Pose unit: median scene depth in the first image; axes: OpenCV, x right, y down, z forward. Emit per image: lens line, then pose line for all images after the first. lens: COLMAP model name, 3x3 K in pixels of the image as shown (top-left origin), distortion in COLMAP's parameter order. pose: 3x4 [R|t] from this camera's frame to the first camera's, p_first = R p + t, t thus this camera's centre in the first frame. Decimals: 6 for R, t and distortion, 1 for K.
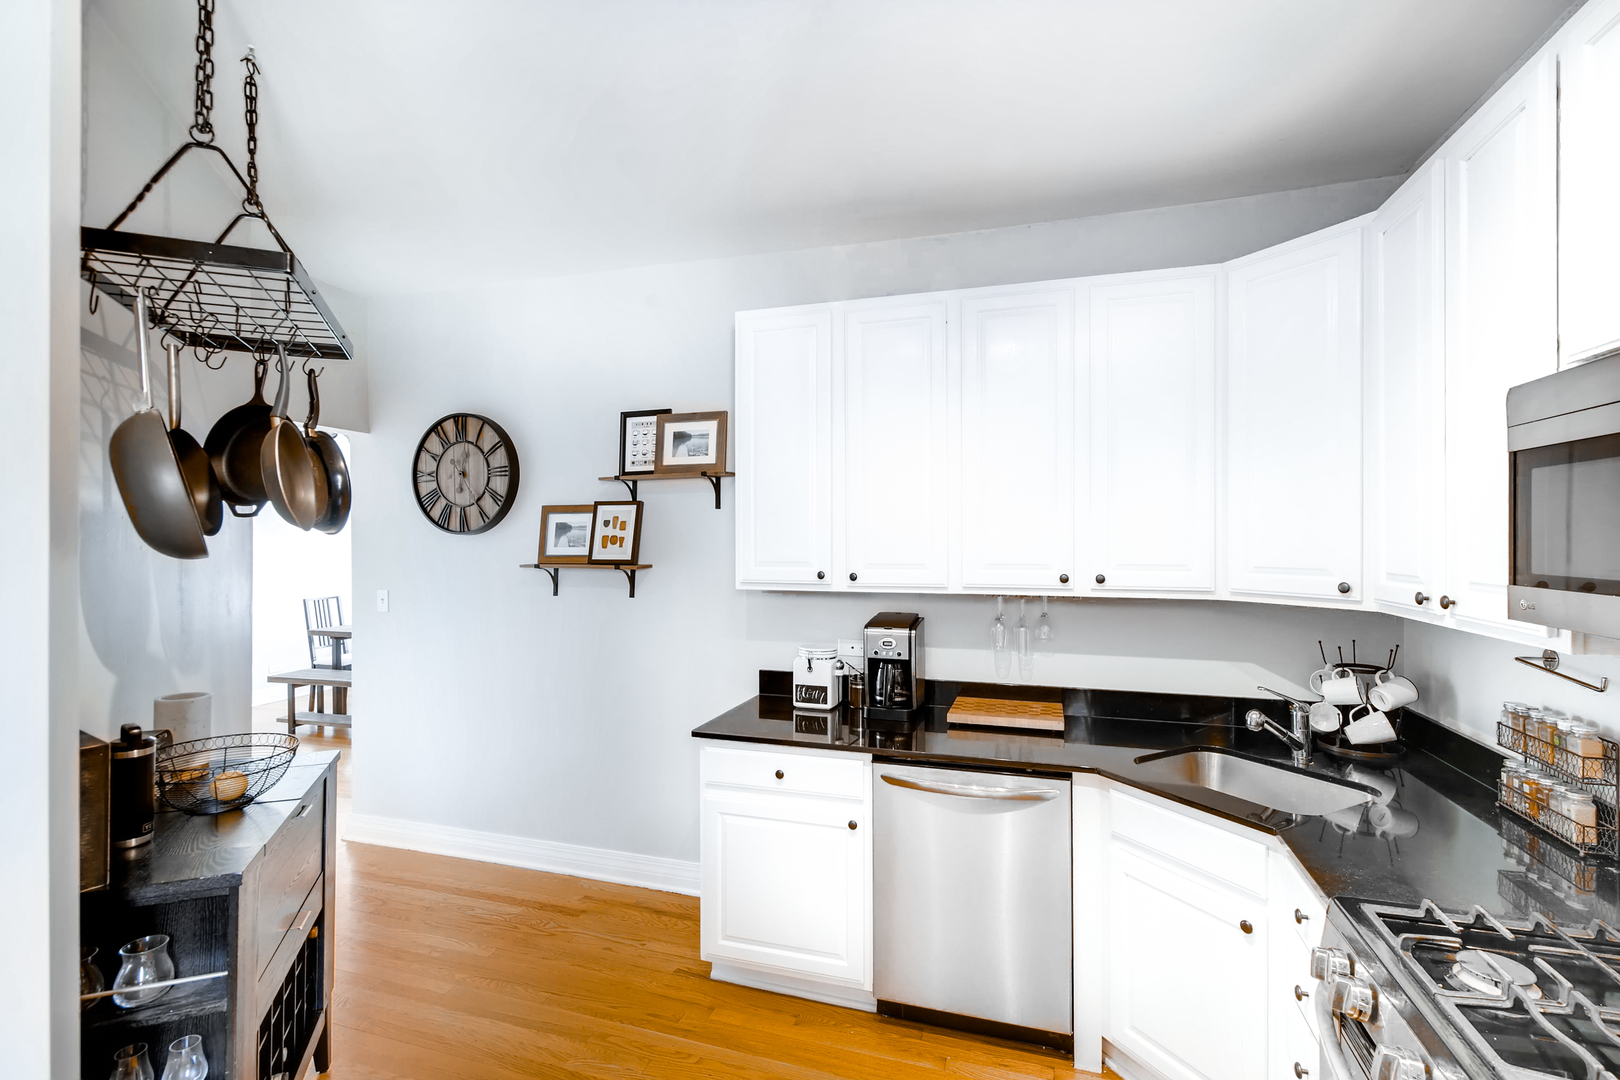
lens RADIAL K [[741.8, 0, 817.3], [0, 741.8, 534.0], [0, 0, 1]] dist [0.000707, -0.000534]
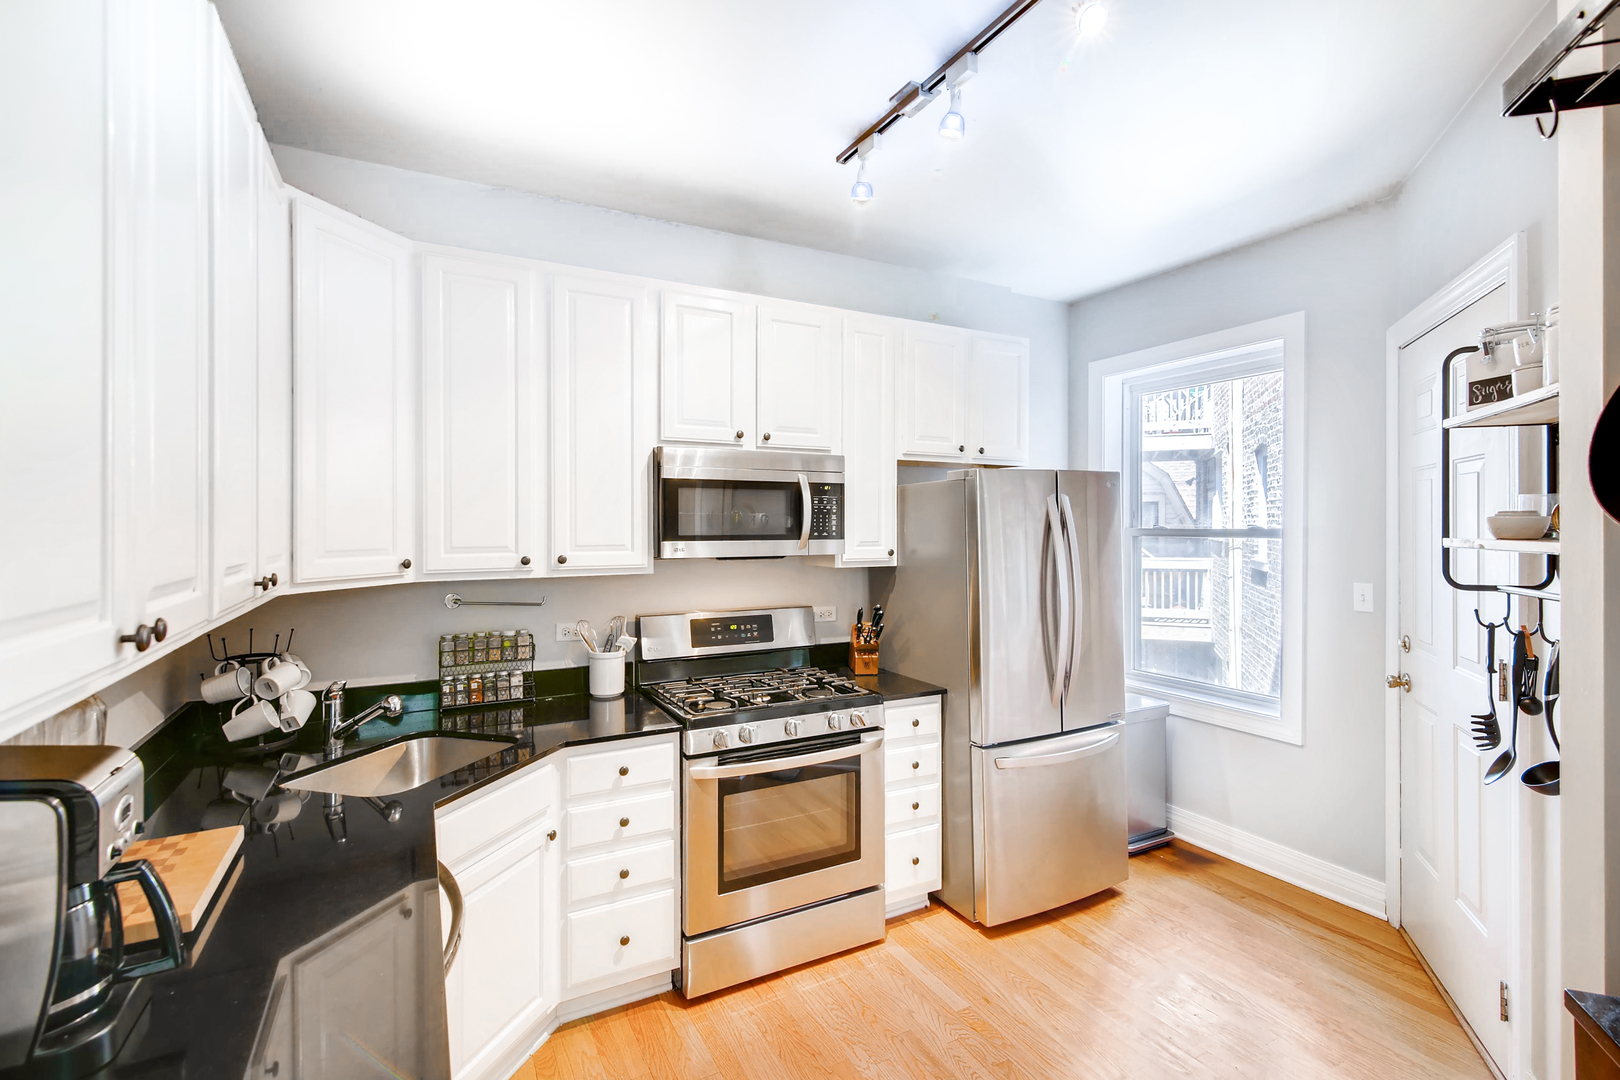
lens RADIAL K [[735.0, 0, 815.5], [0, 735.0, 535.6], [0, 0, 1]] dist [0.001803, -0.000165]
pose [[-0.719806, -0.008608, 0.694122, -0.370185], [-0.000497, 0.999929, 0.011885, 0.012968], [-0.694175, 0.008210, -0.719759, 1.020368]]
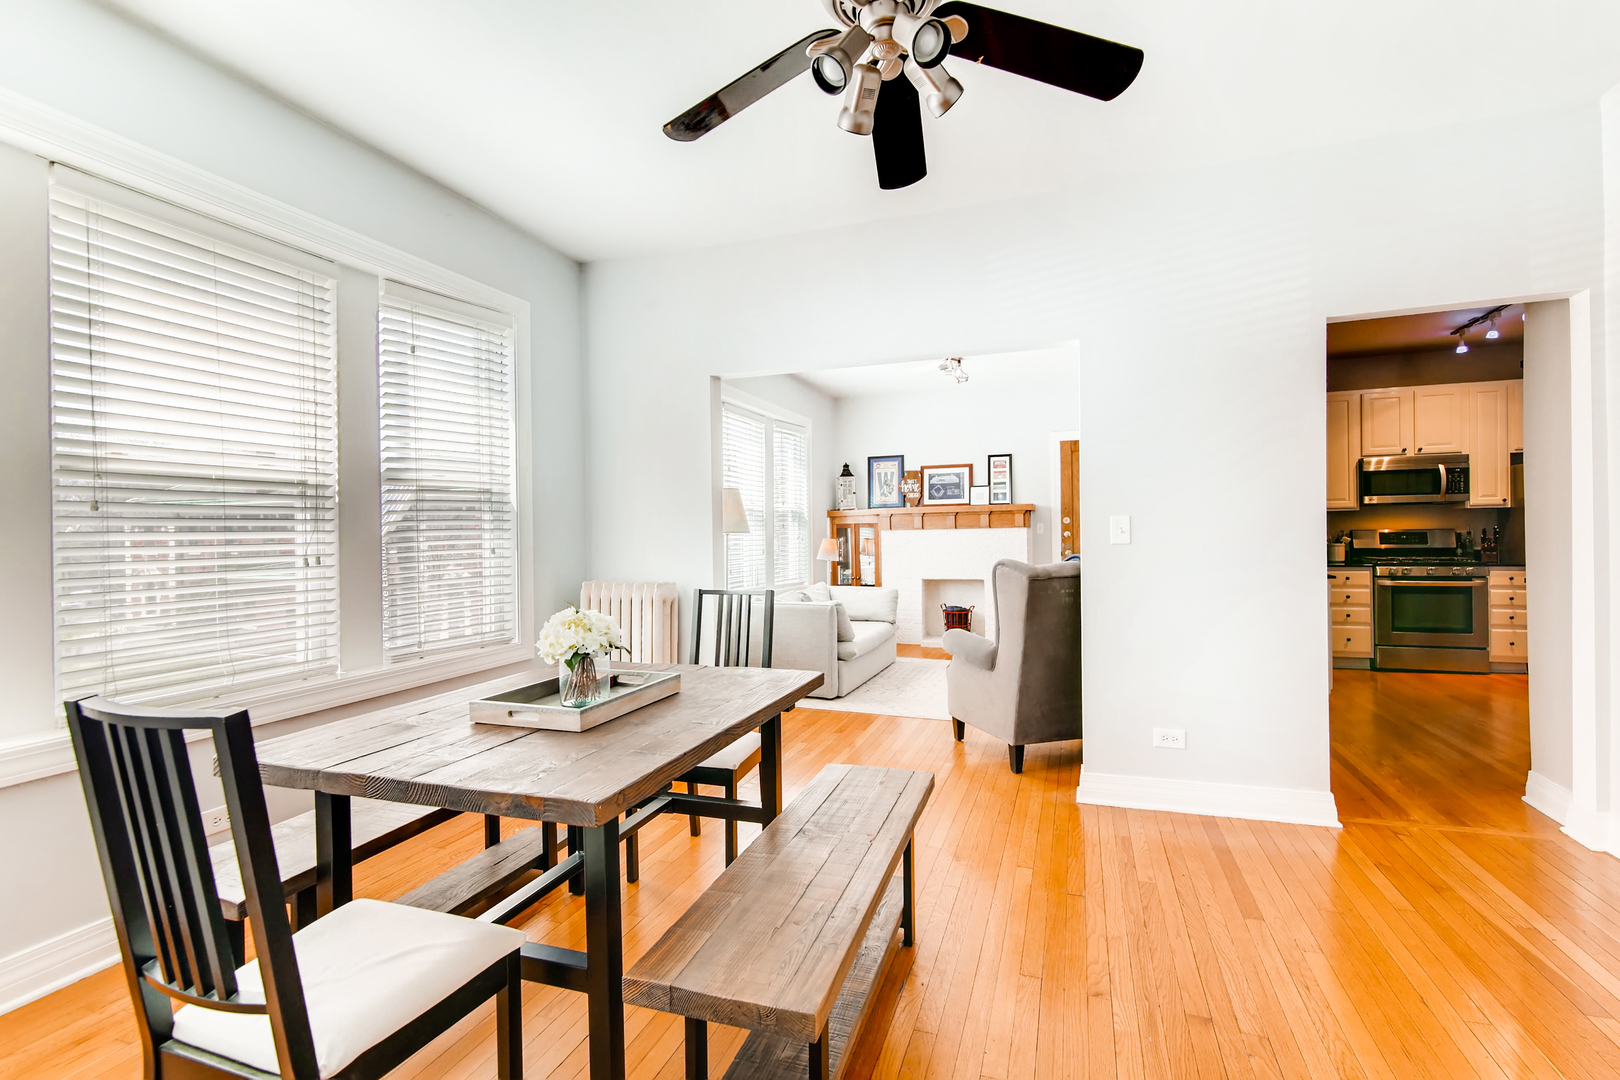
lens RADIAL K [[735.0, 0, 815.5], [0, 735.0, 535.6], [0, 0, 1]] dist [0.001803, -0.000165]
pose [[0.036987, 0.000494, 0.999316, -2.027089], [0.008944, 0.999960, -0.000826, 0.145898], [-0.999276, 0.008969, 0.036982, 2.170600]]
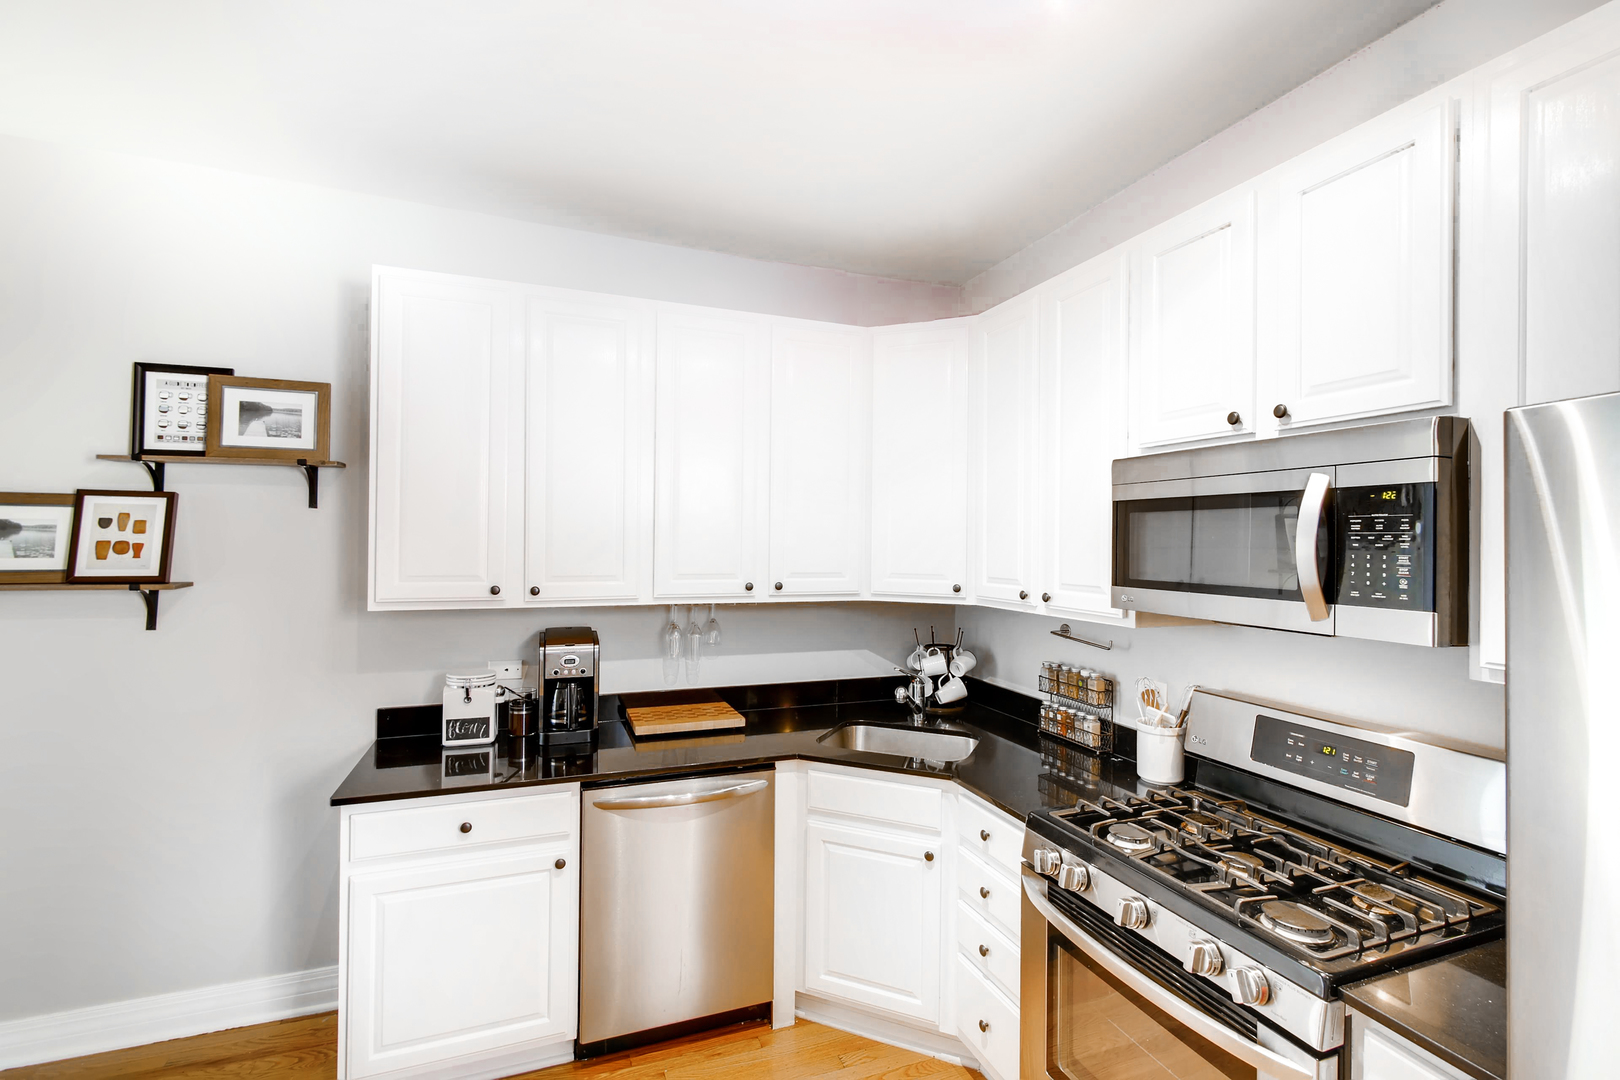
lens RADIAL K [[735.0, 0, 815.5], [0, 735.0, 535.6], [0, 0, 1]] dist [0.001803, -0.000165]
pose [[0.780521, 0.013979, 0.624973, -0.244838], [-0.013396, 0.999894, -0.005635, -0.009259], [-0.624986, -0.003973, 0.780626, 0.087297]]
